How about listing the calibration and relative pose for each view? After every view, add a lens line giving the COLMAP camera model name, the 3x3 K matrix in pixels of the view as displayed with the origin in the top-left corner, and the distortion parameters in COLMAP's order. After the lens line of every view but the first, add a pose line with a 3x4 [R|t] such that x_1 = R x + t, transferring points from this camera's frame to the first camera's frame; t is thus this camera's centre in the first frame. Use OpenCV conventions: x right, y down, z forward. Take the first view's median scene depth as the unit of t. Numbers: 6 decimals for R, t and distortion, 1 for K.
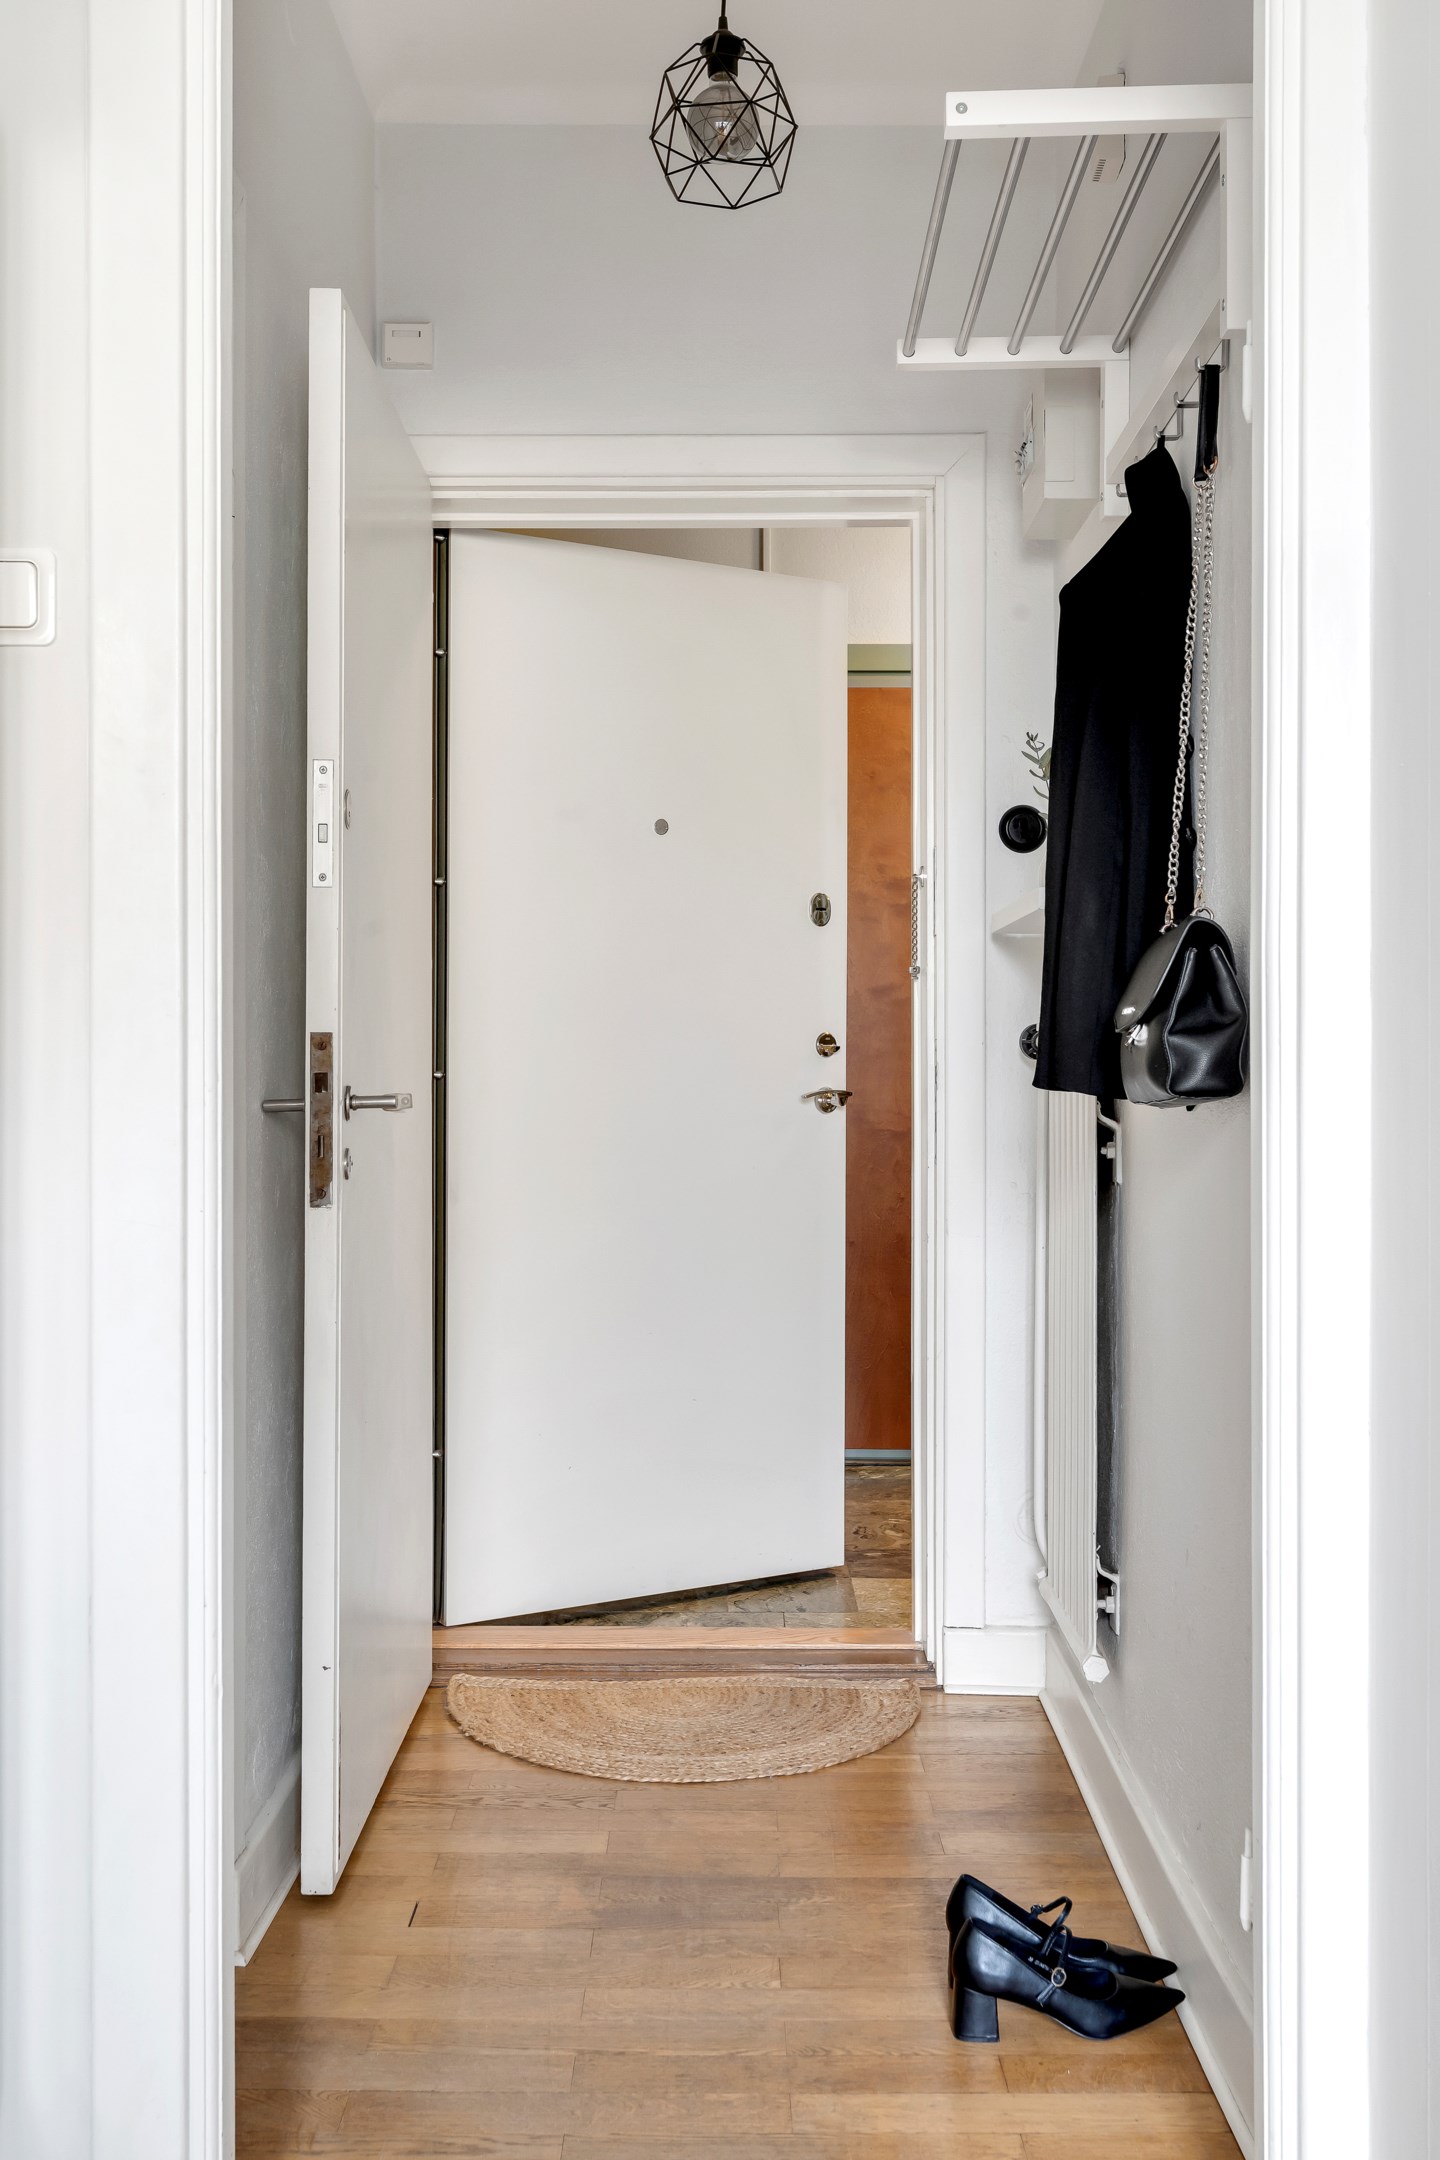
lens RADIAL K [[2169.2, 0, 720.0], [0, 2169.2, 1080.0], [0, 0, 1]] dist [0.002908, -0.011565]
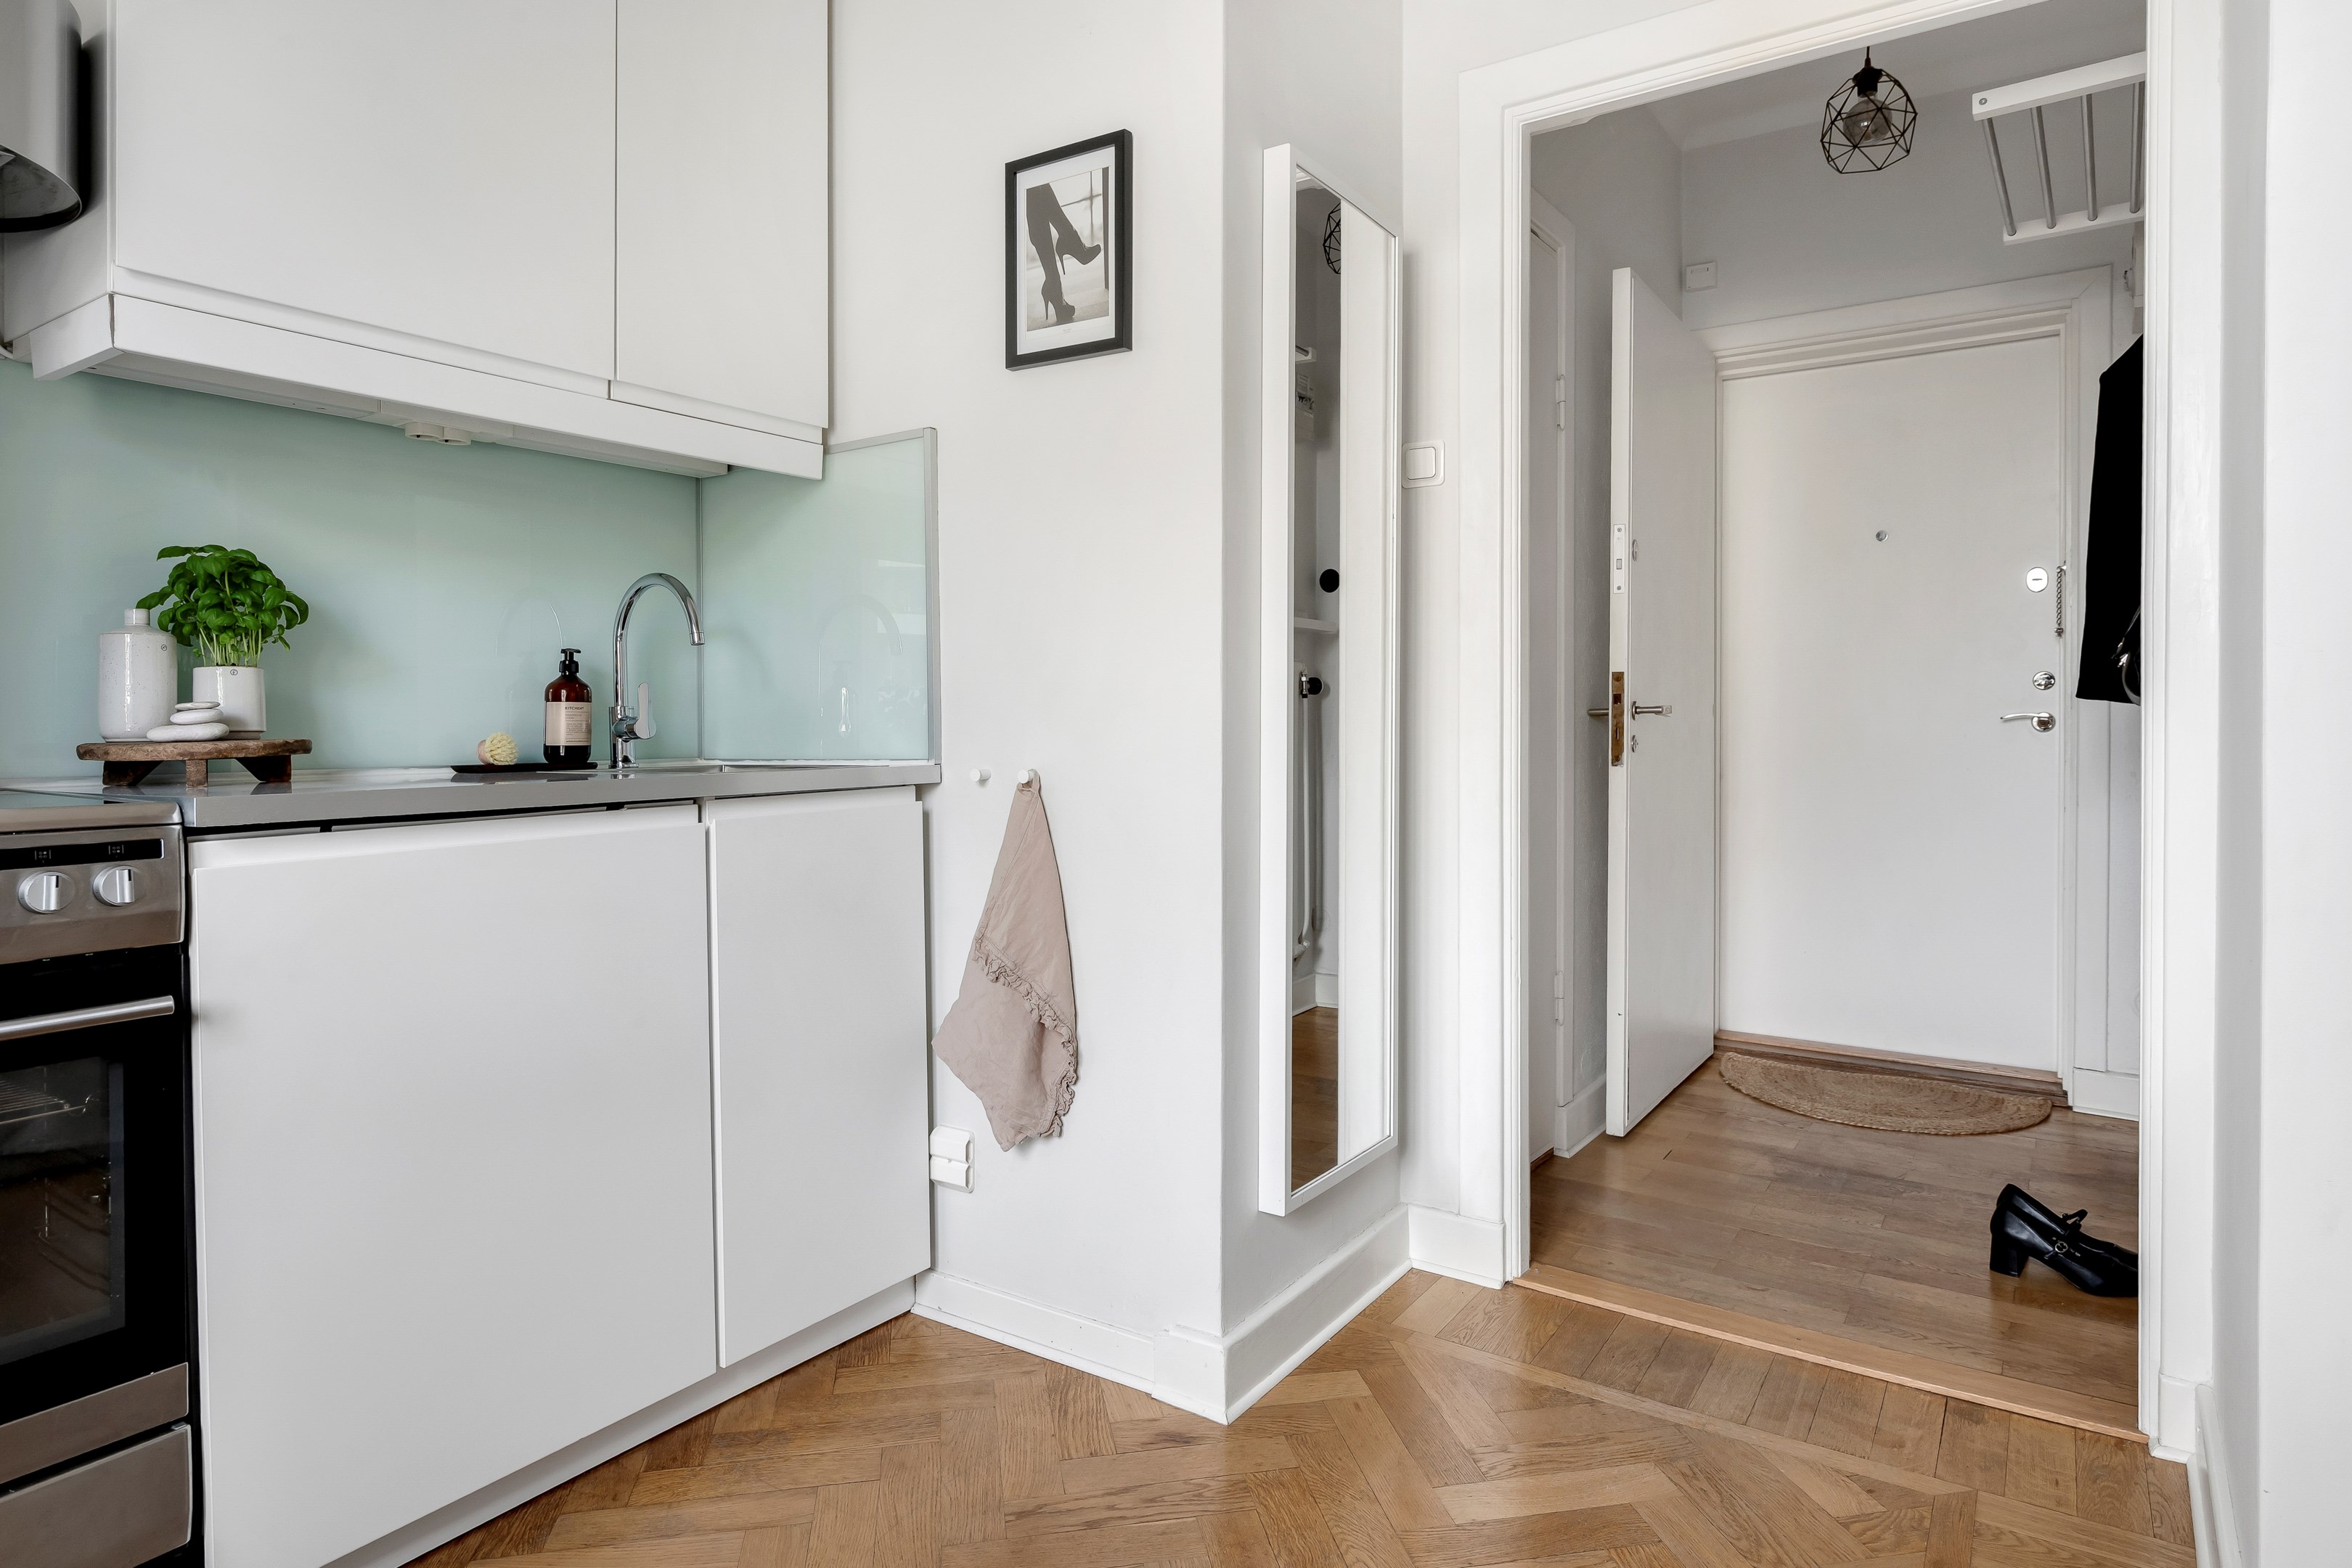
lens RADIAL K [[1266.4, 0, 1176.2], [0, 1266.4, 775.7], [0, 0, 1]] dist [-0.000297, -0.003757]
pose [[0.835296, 0.027562, -0.549109, 0.097378], [-0.003431, 0.998985, 0.044923, 0.019339], [0.549790, -0.035640, 0.834543, -0.117075]]
